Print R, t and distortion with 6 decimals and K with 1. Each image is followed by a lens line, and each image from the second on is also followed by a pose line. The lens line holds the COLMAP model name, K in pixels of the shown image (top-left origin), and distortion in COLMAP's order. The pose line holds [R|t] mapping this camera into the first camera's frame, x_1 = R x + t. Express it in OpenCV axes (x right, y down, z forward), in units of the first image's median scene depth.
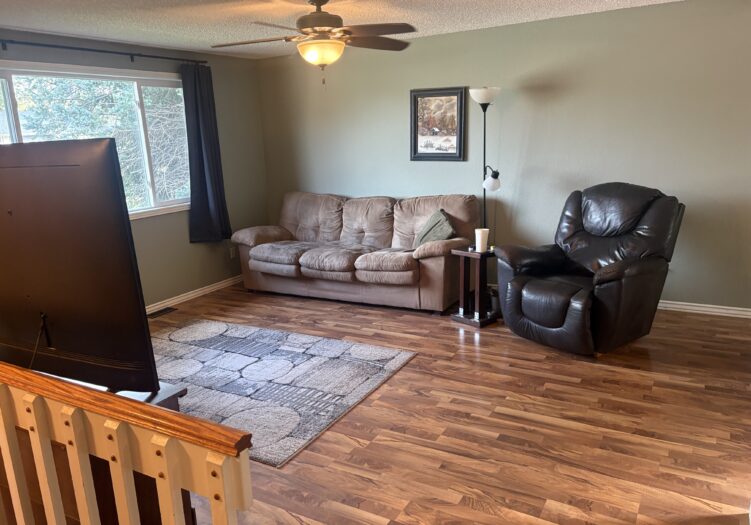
lens RADIAL K [[574.8, 0, 375.8], [0, 574.8, 263.1], [0, 0, 1]] dist [0.016213, -0.001307]
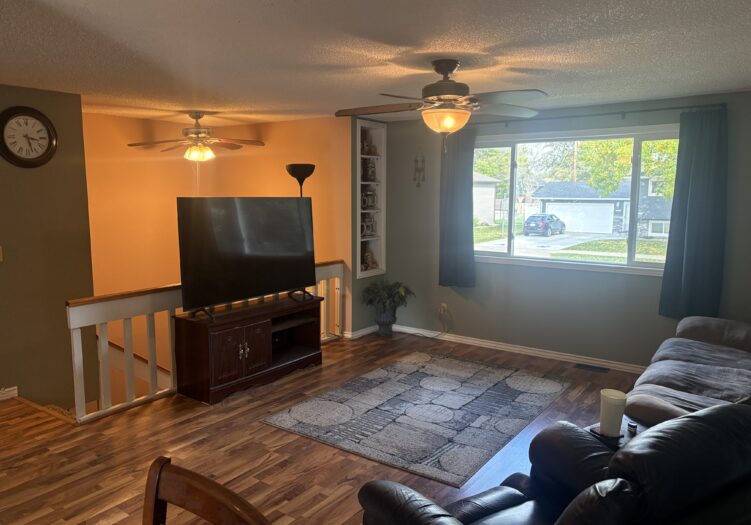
lens RADIAL K [[574.8, 0, 375.4], [0, 574.8, 263.1], [0, 0, 1]] dist [0.016213, -0.001307]
pose [[-0.113439, 0.172786, -0.978405, 0.844982], [-0.219510, 0.956068, 0.194292, -0.274966], [0.968993, 0.236810, -0.070527, 0.934344]]
